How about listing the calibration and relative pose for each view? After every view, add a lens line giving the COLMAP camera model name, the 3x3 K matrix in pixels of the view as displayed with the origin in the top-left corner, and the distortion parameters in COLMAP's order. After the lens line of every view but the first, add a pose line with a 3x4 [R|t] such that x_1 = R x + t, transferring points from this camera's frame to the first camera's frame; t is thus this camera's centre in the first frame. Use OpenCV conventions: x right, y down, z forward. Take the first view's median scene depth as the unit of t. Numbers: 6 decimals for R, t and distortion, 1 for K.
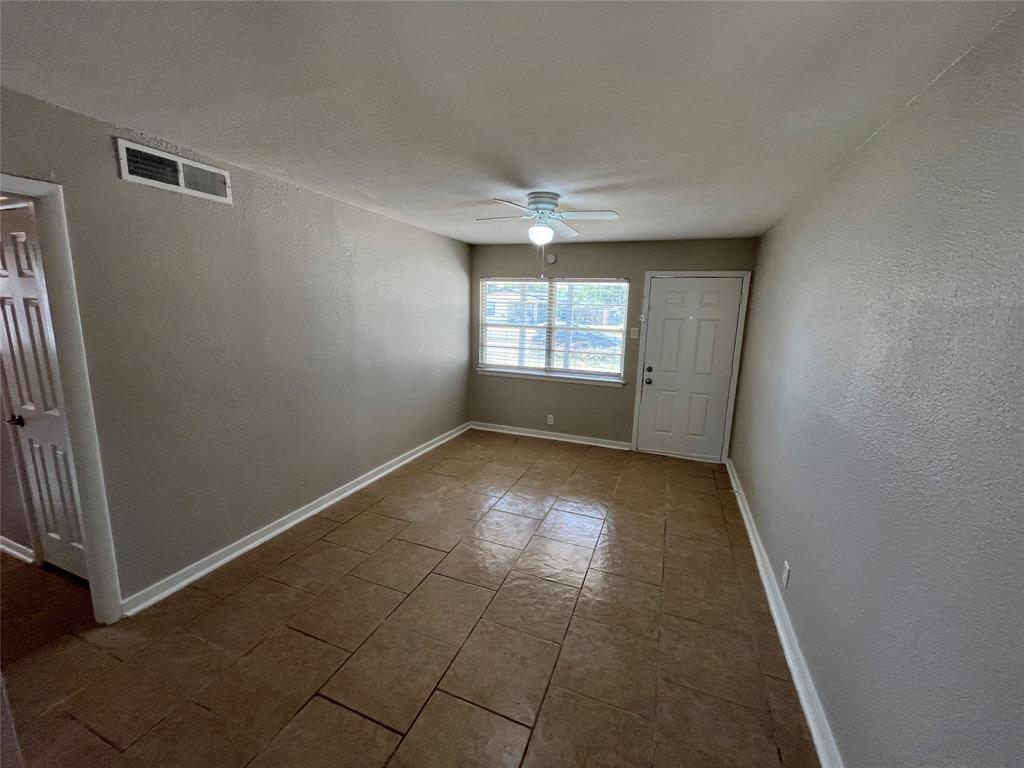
lens RADIAL K [[414.0, 0, 513.8], [0, 414.0, 386.0], [0, 0, 1]] dist [-0.001361, -0.000610]
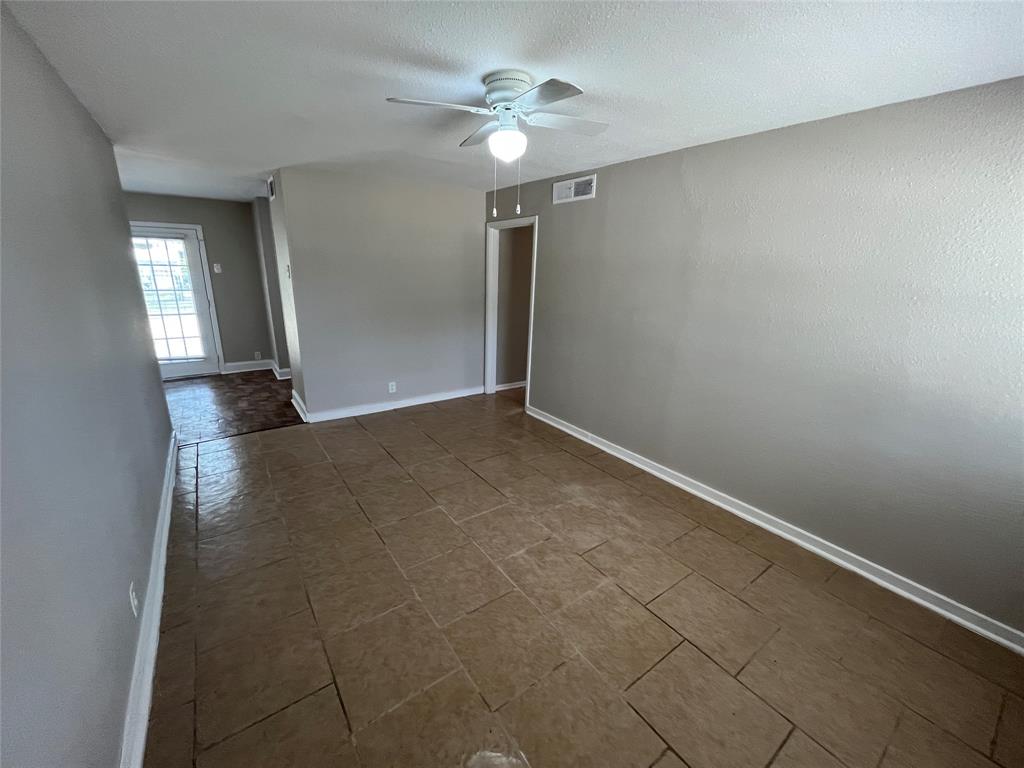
lens RADIAL K [[414.0, 0, 515.1], [0, 414.0, 388.8], [0, 0, 1]] dist [-0.001361, -0.000610]
pose [[-0.540988, 0.202103, -0.816386, 0.564179], [-0.192682, 0.915096, 0.354222, -0.213645], [0.818661, 0.348933, -0.456114, 1.224397]]
